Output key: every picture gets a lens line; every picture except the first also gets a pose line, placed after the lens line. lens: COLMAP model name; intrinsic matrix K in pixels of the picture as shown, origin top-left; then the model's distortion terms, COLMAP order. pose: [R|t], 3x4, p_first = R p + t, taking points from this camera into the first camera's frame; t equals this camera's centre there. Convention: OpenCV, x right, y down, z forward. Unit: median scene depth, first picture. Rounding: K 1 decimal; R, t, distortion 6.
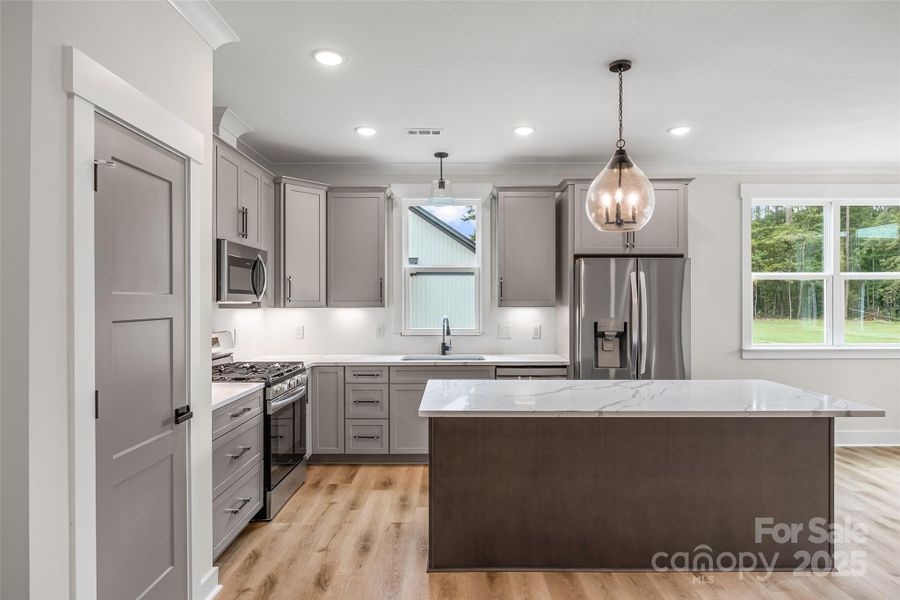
lens RADIAL K [[516.0, 0, 447.7], [0, 516.0, 302.8], [0, 0, 1]] dist [0.000006, -0.000074]
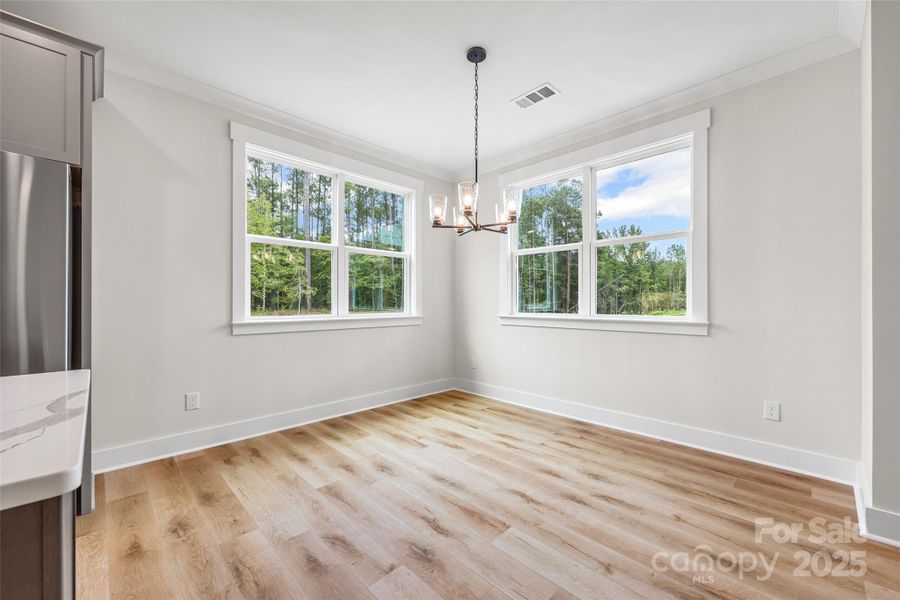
lens RADIAL K [[359.8, 0, 456.4], [0, 359.8, 301.7], [0, 0, 1]] dist [0.000734, 0.000127]
pose [[0.700502, 0.003991, 0.713640, 0.404507], [0.001009, 0.999978, -0.006583, 0.058245], [-0.713650, 0.005331, 0.700482, 0.338884]]
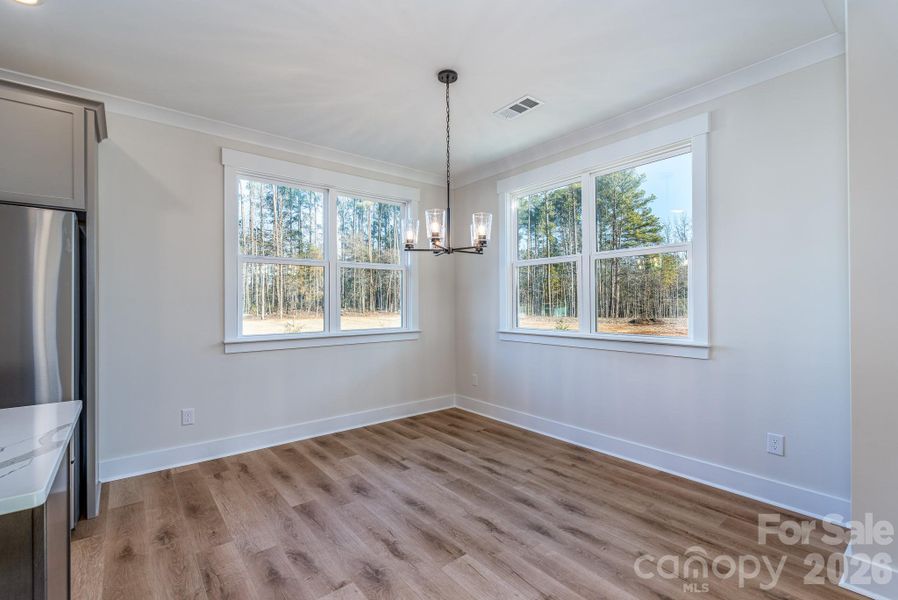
lens RADIAL K [[404.3, 0, 449.0], [0, 404.3, 300.0], [0, 0, 1]] dist [-0.001759, -0.000532]
pose [[0.771647, 0.001115, 0.636051, 0.425325], [0.005010, 0.999957, -0.007832, 0.026972], [-0.636032, 0.009230, 0.771608, 0.247606]]
